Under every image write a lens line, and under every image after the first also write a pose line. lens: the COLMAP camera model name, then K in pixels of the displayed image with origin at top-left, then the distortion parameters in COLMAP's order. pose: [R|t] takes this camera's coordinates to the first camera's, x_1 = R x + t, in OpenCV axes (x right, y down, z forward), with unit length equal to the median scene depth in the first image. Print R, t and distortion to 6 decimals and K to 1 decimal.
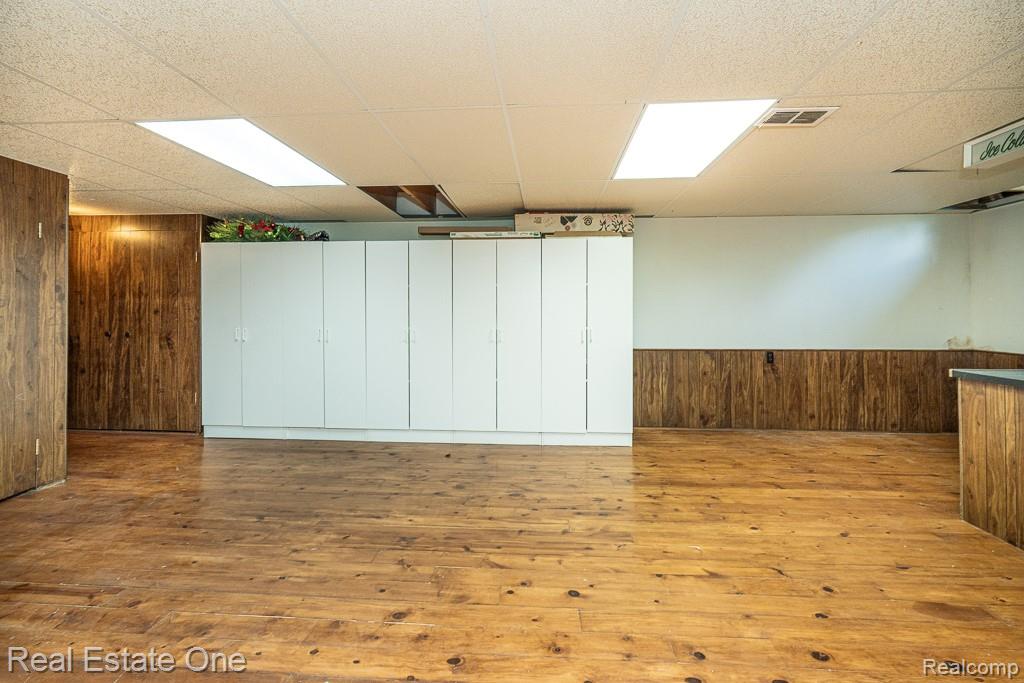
lens RADIAL K [[469.2, 0, 514.2], [0, 469.2, 312.2], [0, 0, 1]] dist [-0.001016, 0.000069]
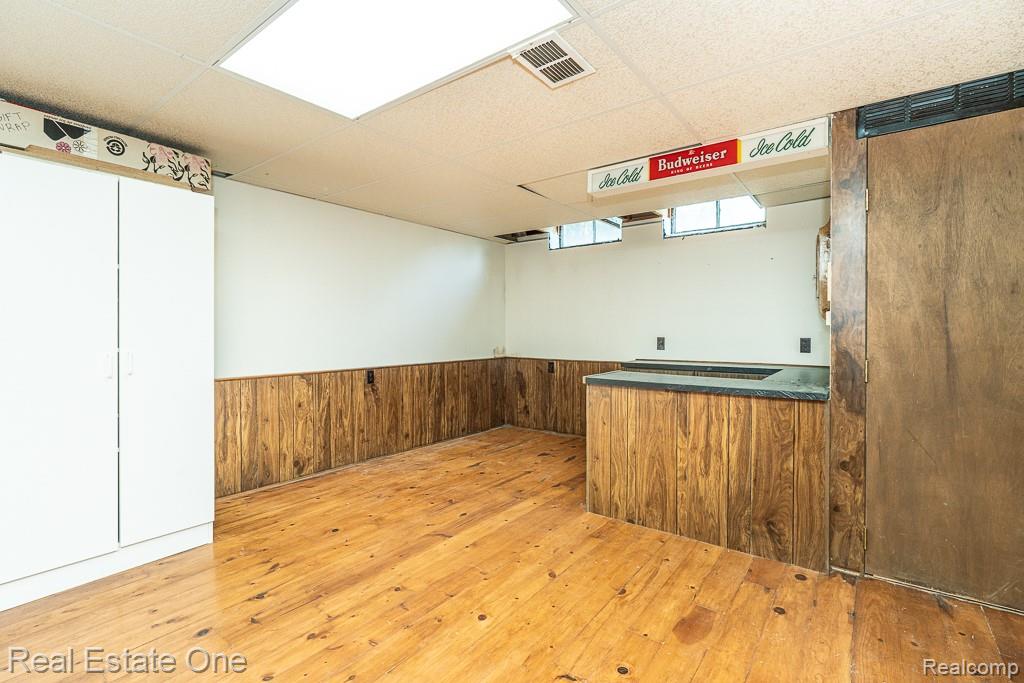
lens RADIAL K [[471.0, 0, 511.8], [0, 471.0, 334.8], [0, 0, 1]] dist [-0.002802, 0.000218]
pose [[0.548867, -0.007159, 0.835879, -0.040311], [-0.004515, 0.999923, 0.011528, 0.008656], [-0.835898, -0.010101, 0.548792, 0.330069]]
